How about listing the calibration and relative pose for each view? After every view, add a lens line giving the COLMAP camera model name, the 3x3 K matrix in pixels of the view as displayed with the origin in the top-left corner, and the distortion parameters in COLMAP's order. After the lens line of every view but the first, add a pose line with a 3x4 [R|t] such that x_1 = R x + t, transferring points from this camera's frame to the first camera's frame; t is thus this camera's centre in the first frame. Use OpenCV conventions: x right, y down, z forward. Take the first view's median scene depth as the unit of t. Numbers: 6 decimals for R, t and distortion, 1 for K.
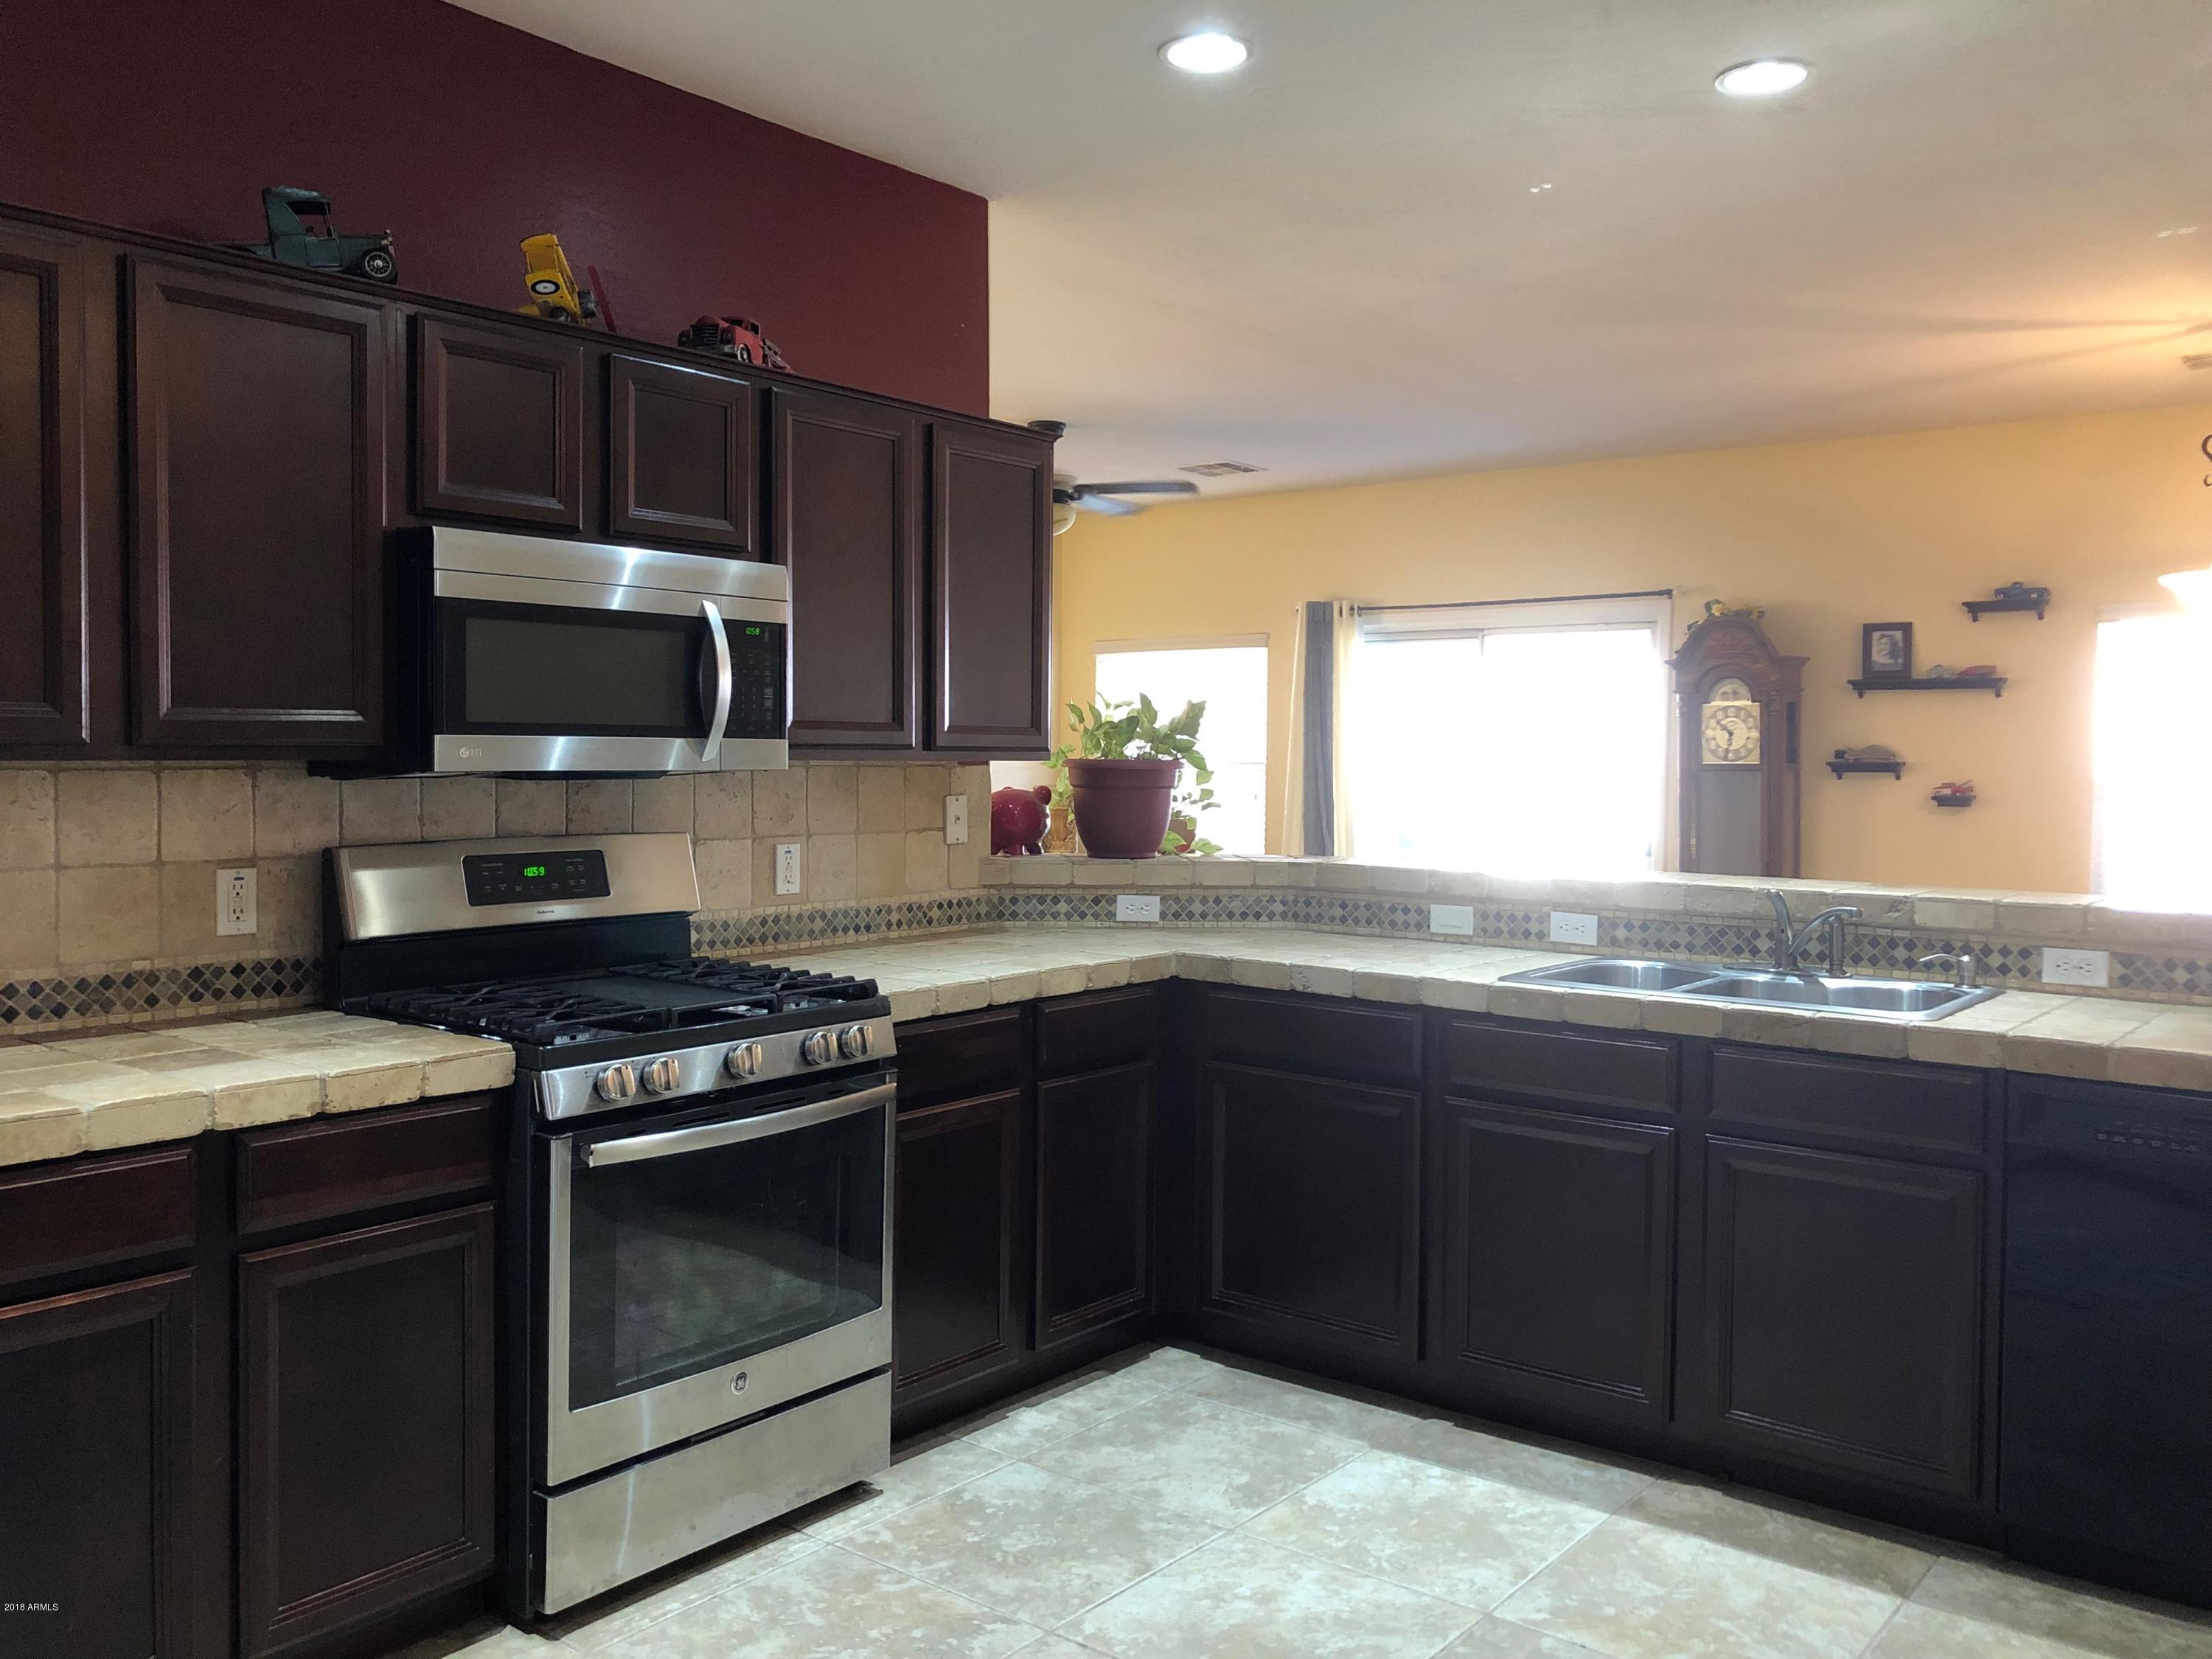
lens RADIAL K [[1819.5, 0, 1093.1], [0, 1819.5, 806.5], [0, 0, 1]] dist [0.040459, -0.048022]
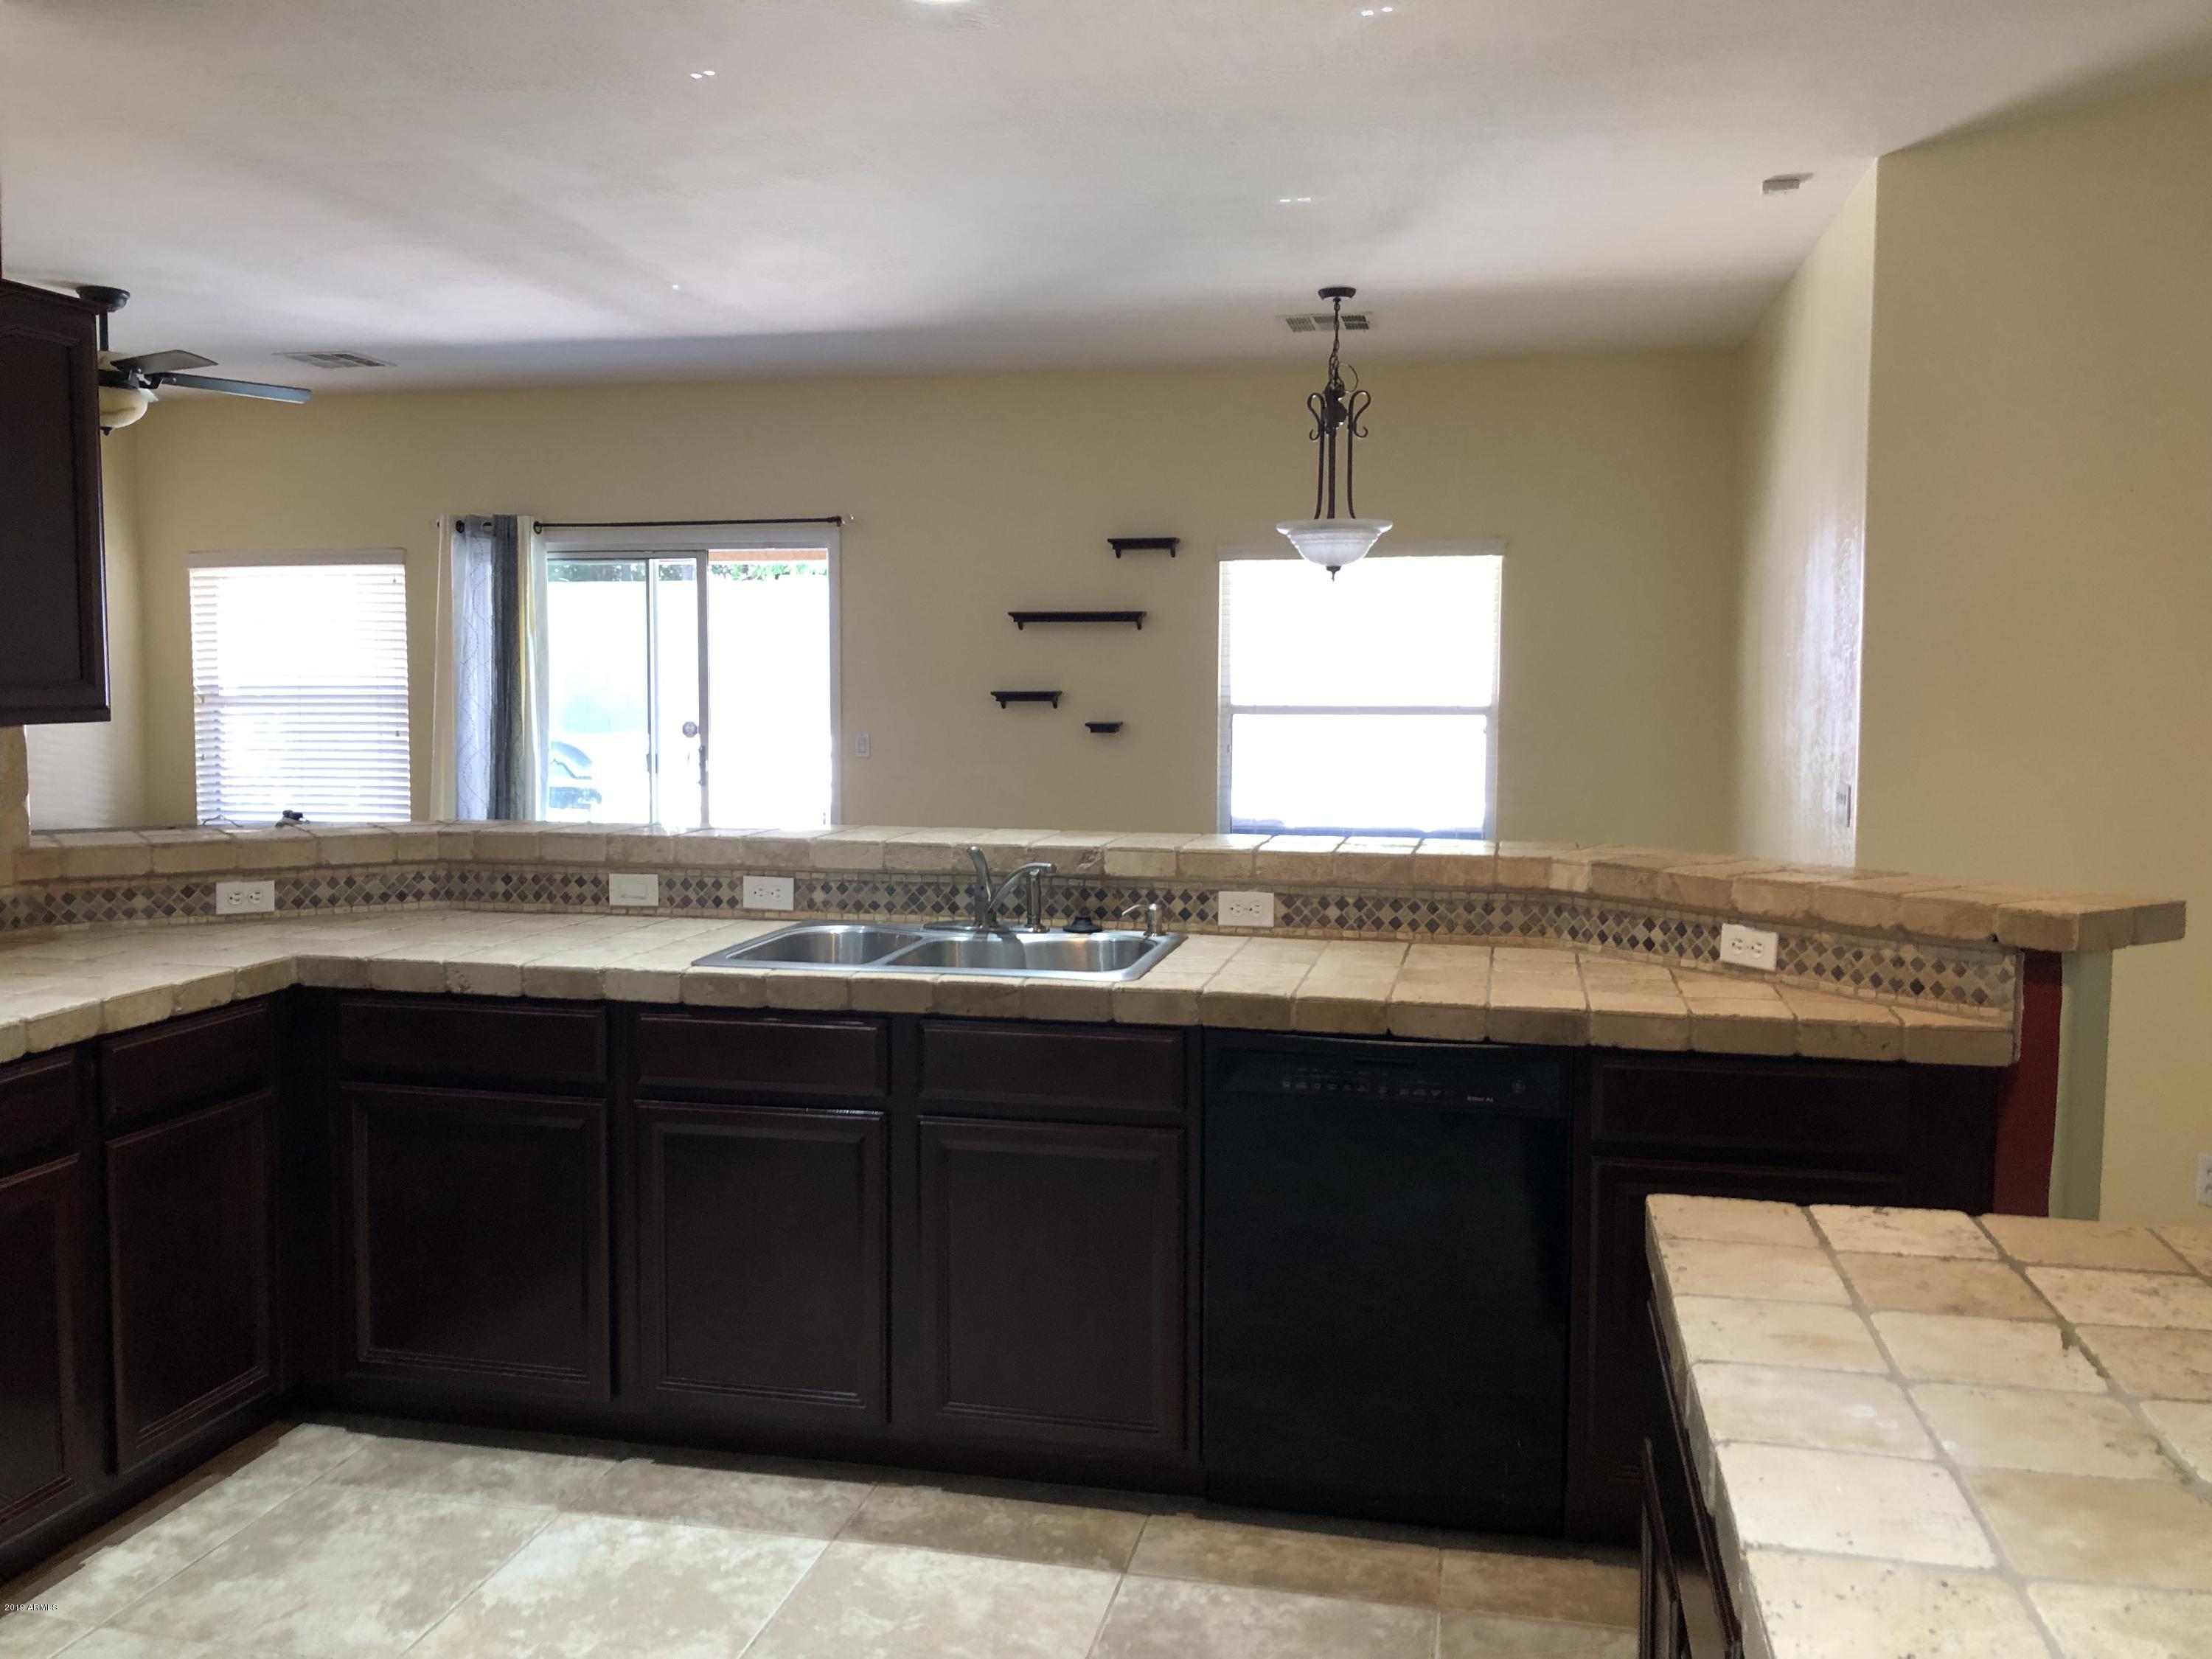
lens RADIAL K [[1819.5, 0, 1107.3], [0, 1819.5, 794.9], [0, 0, 1]] dist [0.040459, -0.048022]
pose [[0.896977, -0.039041, 0.440349, 0.014435], [0.021150, 0.998742, 0.045466, -0.024127], [-0.441570, -0.031468, 0.896675, 0.109893]]
